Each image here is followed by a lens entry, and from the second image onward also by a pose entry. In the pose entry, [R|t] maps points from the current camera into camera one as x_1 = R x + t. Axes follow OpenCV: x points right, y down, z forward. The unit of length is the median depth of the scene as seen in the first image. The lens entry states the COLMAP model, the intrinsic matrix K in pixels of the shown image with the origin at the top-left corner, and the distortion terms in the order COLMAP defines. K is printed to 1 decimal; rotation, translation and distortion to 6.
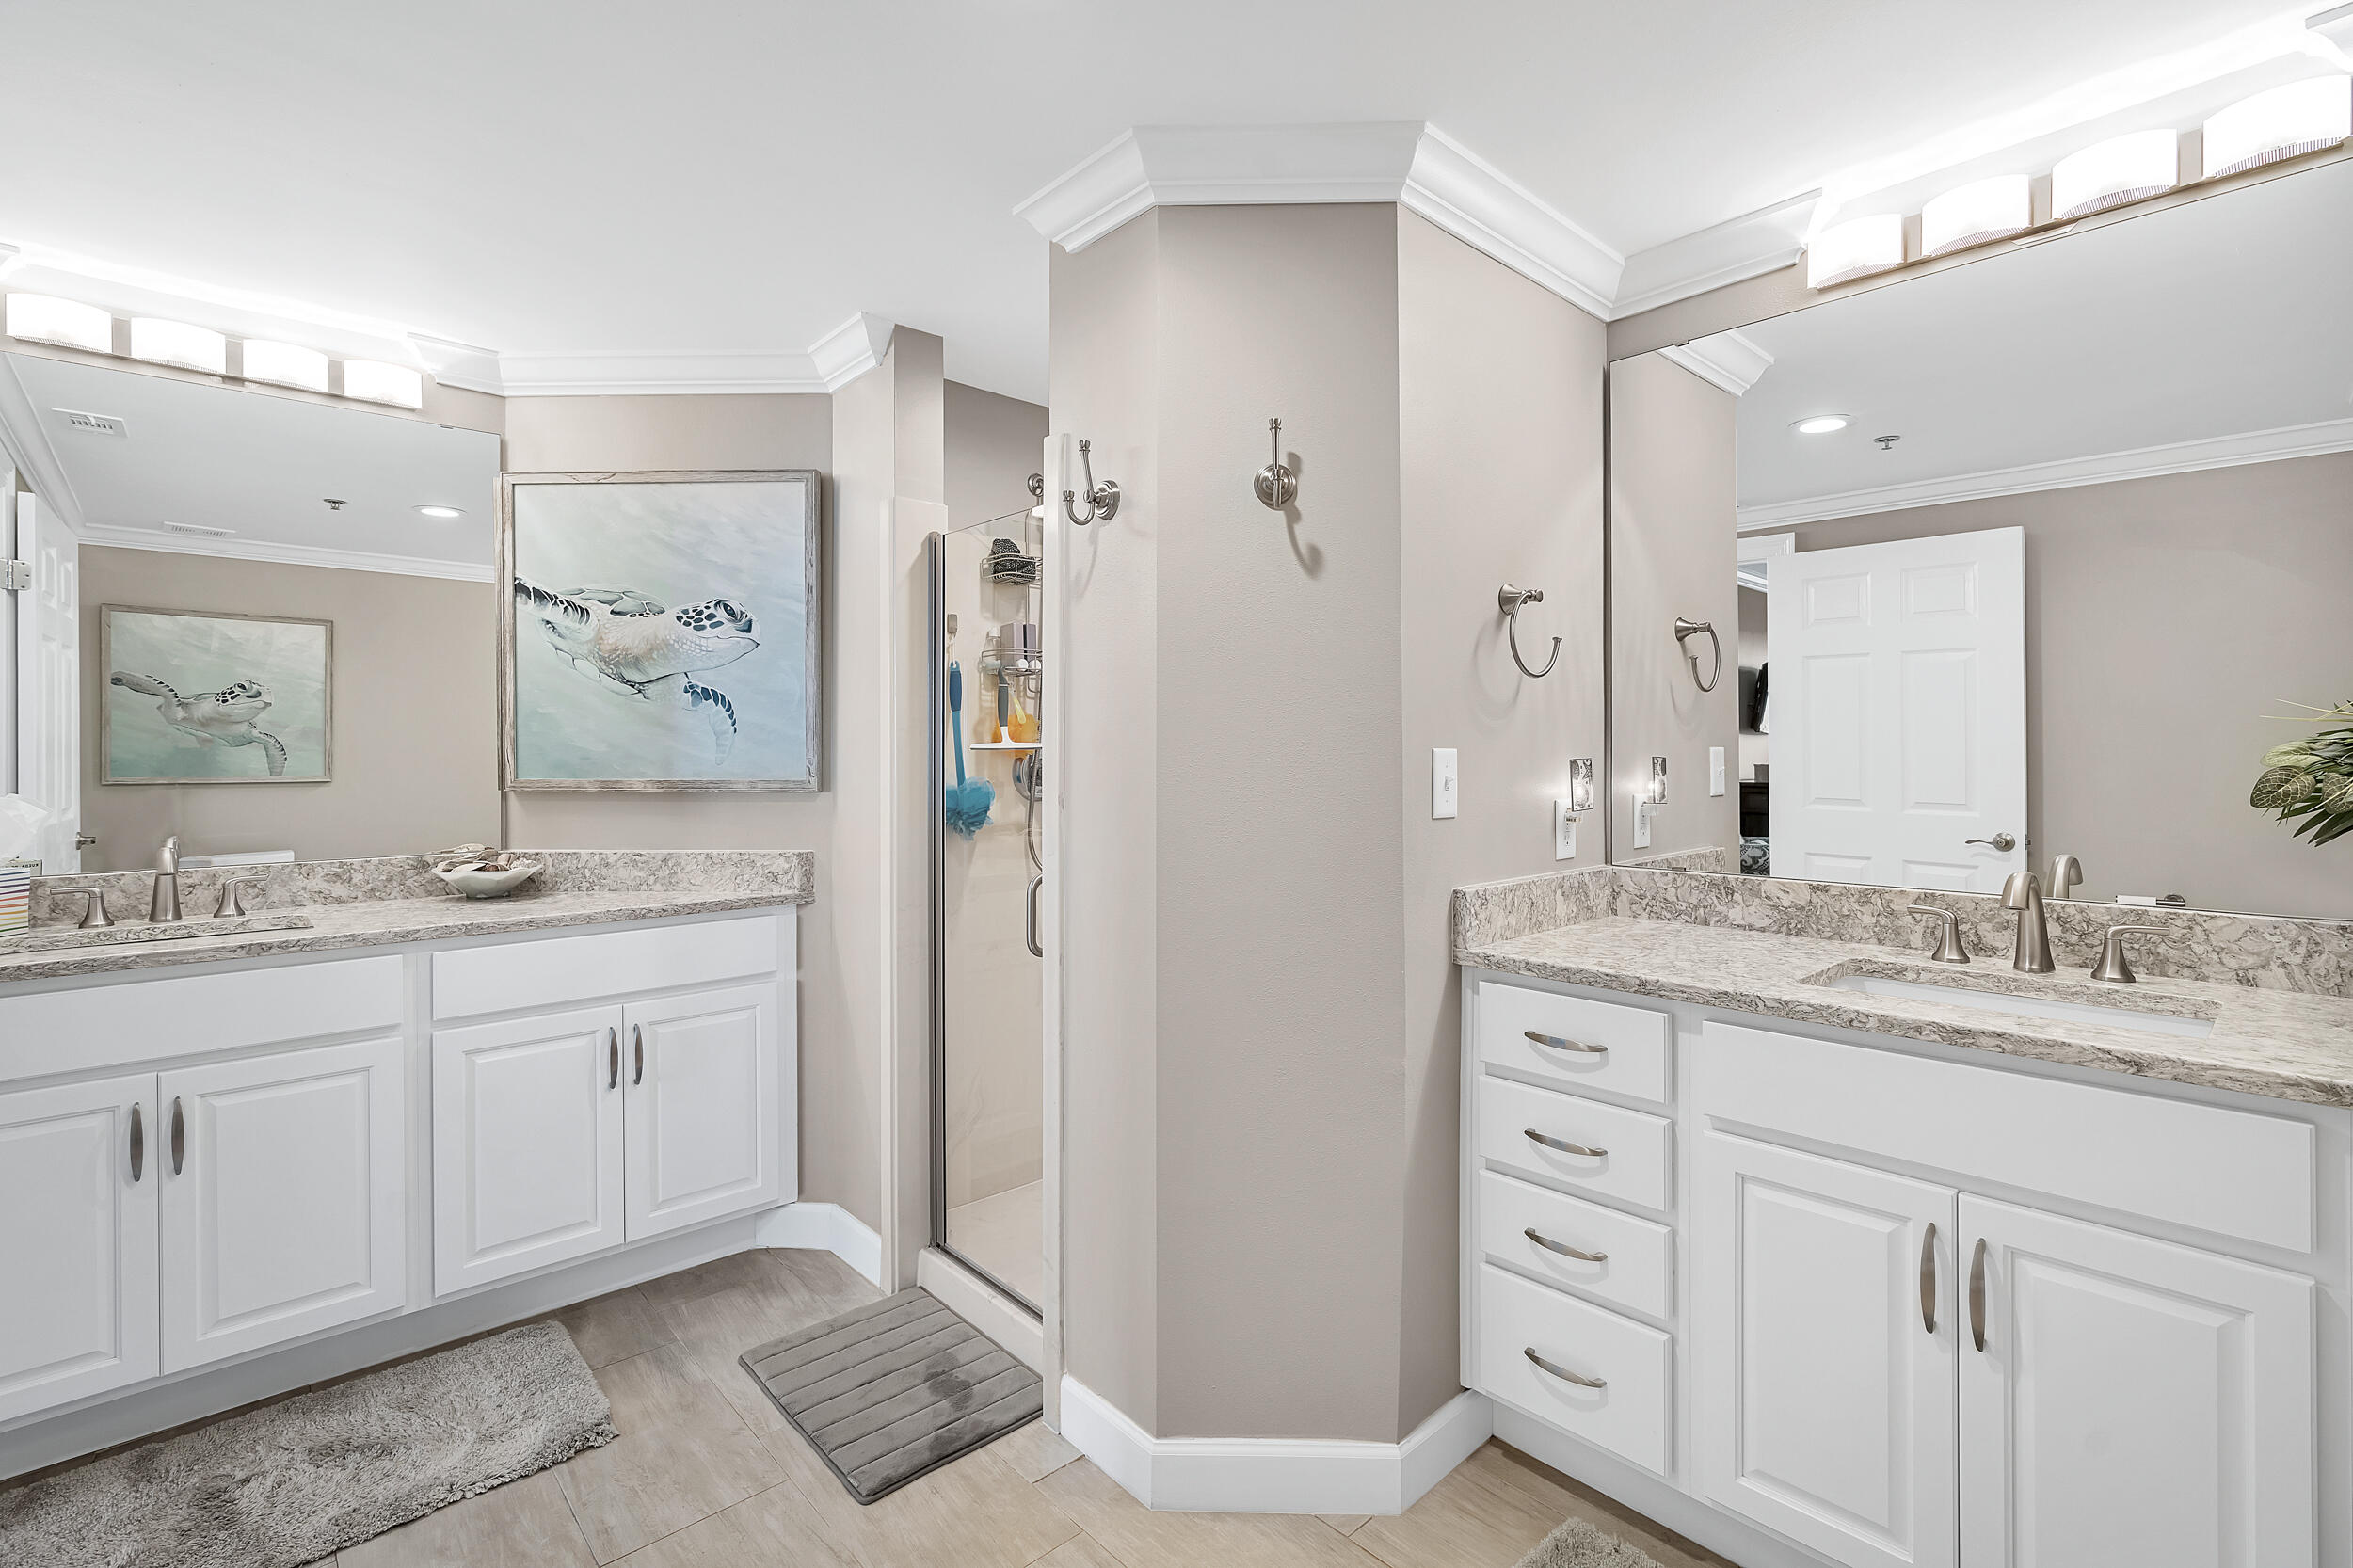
lens RADIAL K [[1064.6, 0, 1177.9], [0, 1064.6, 772.5], [0, 0, 1]] dist [0.000112, 0.000310]
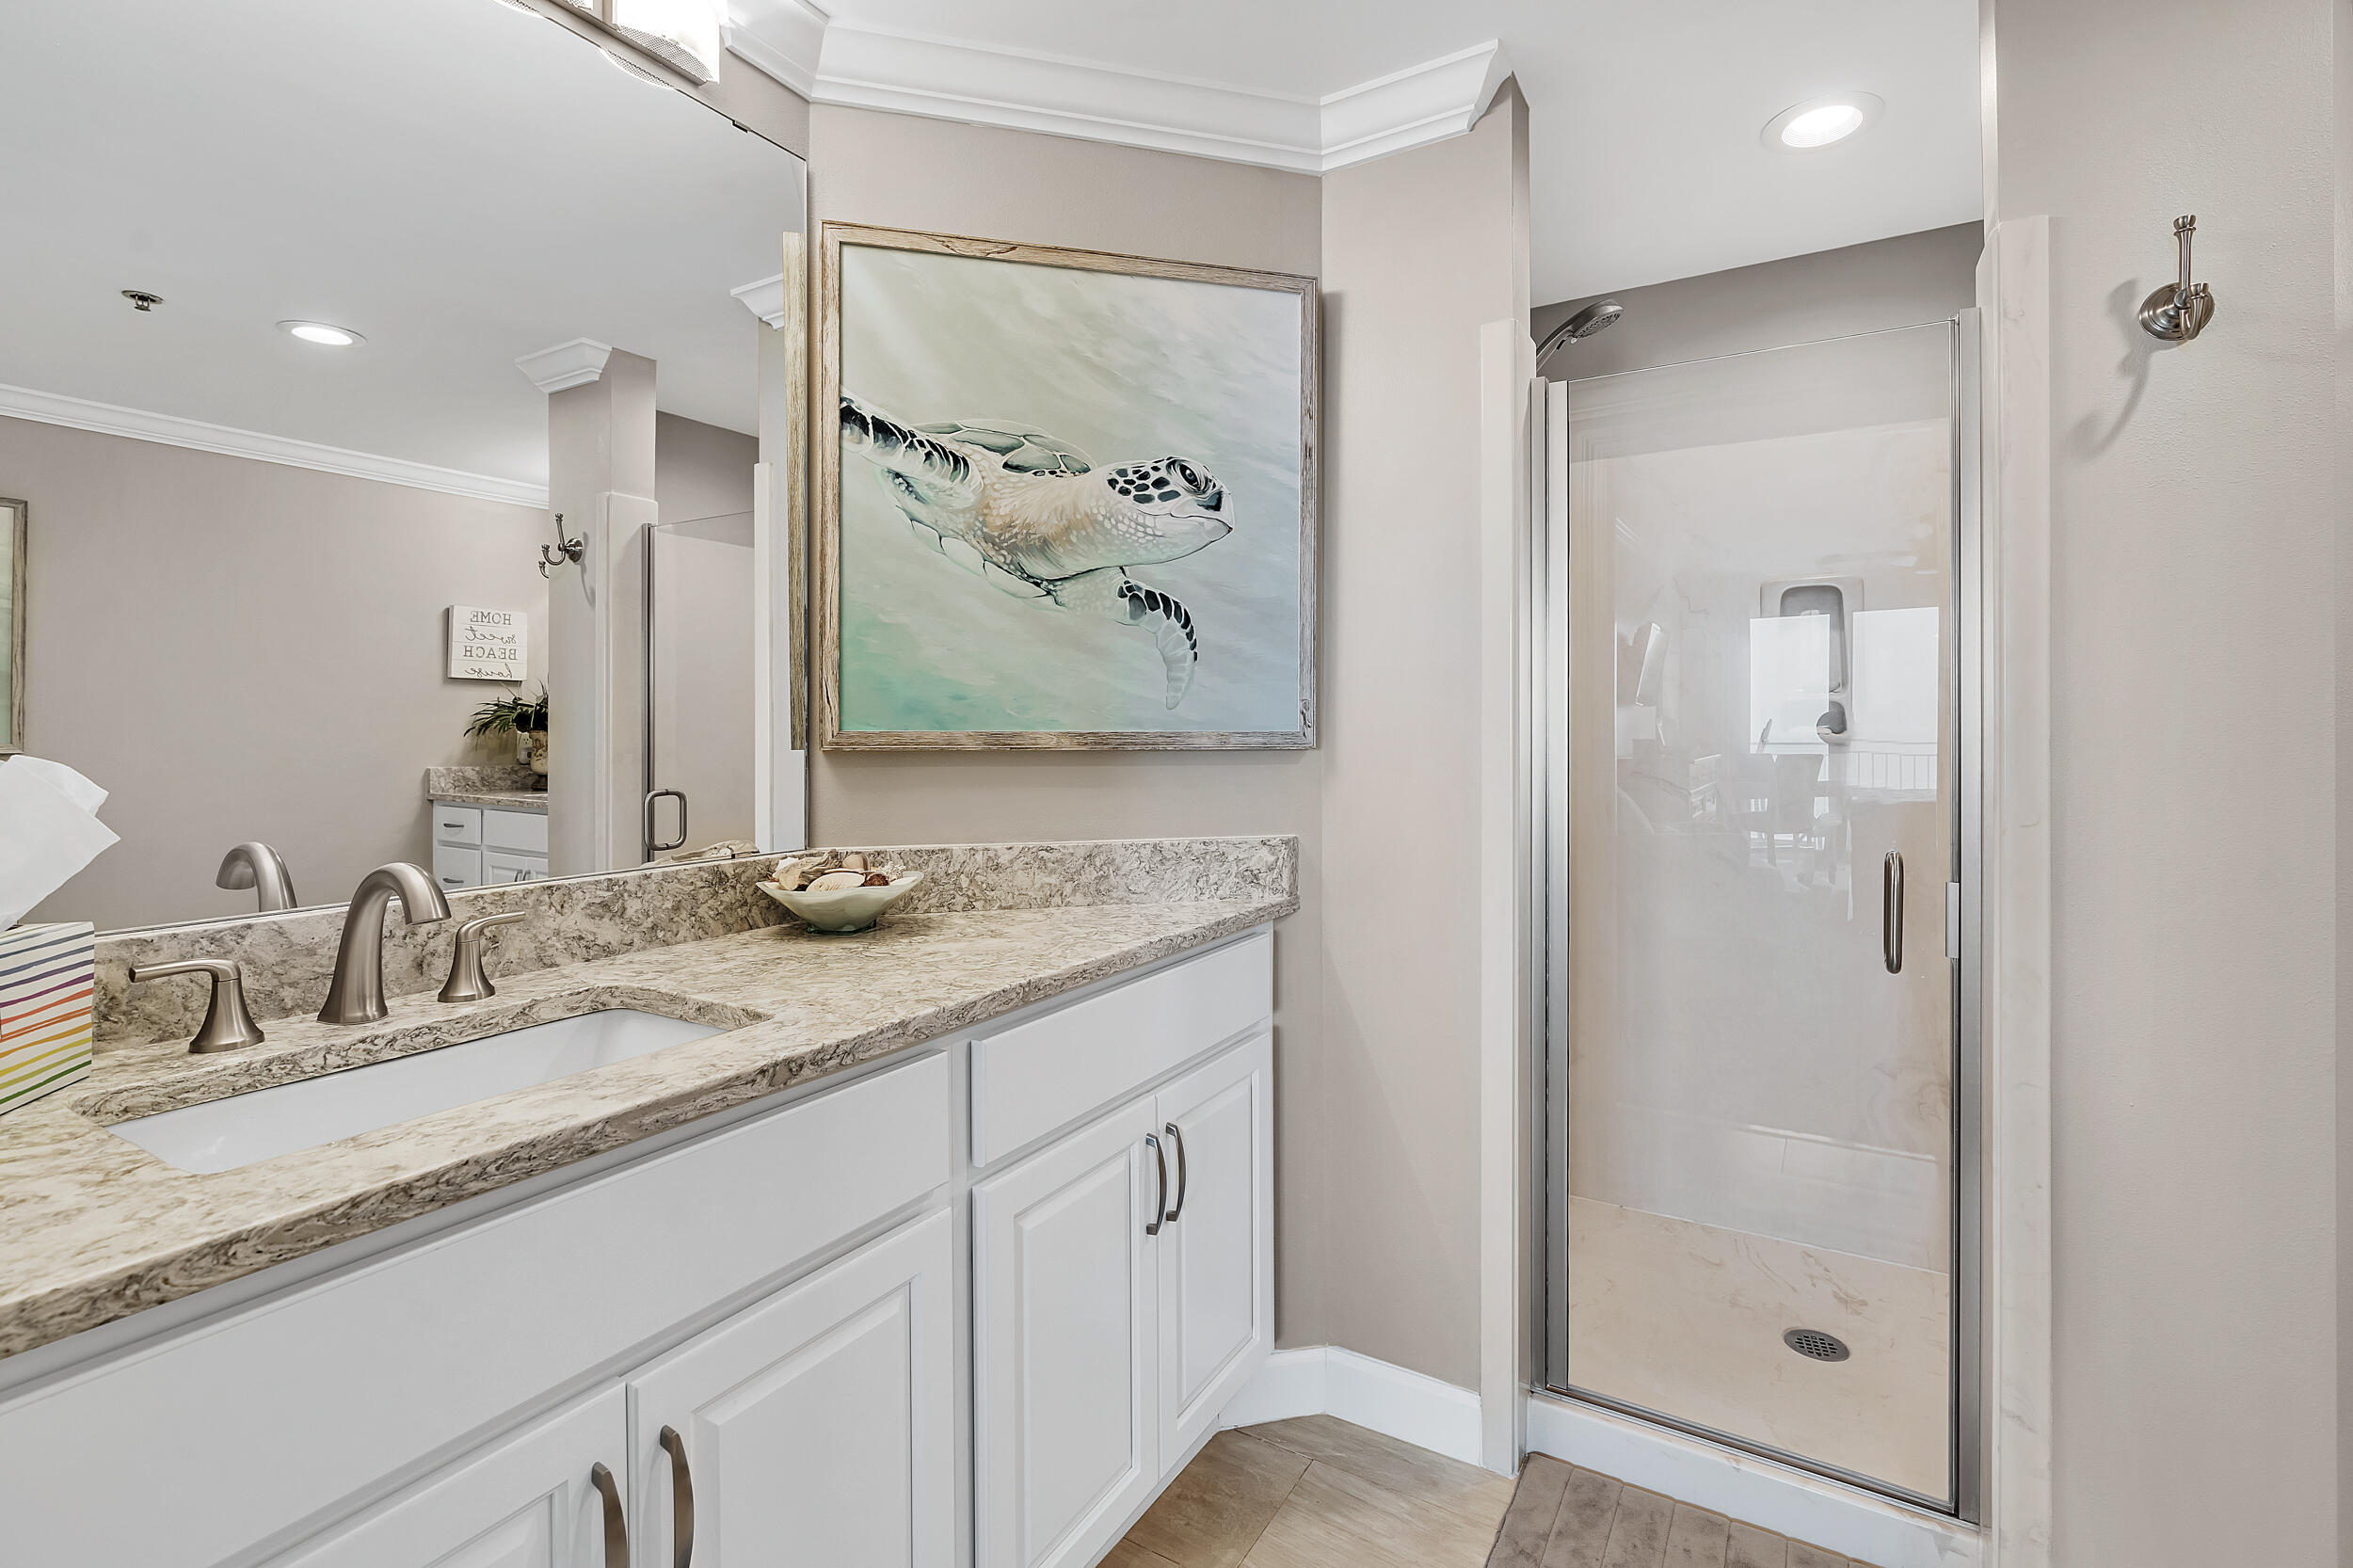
lens RADIAL K [[1063.4, 0, 1182.8], [0, 1063.4, 743.2], [0, 0, 1]] dist [-0.008458, 0.000248]
pose [[0.956520, -0.003228, 0.291647, -0.616668], [0.004956, 0.999974, -0.005185, 0.017447], [-0.291623, 0.006405, 0.956512, 0.369548]]
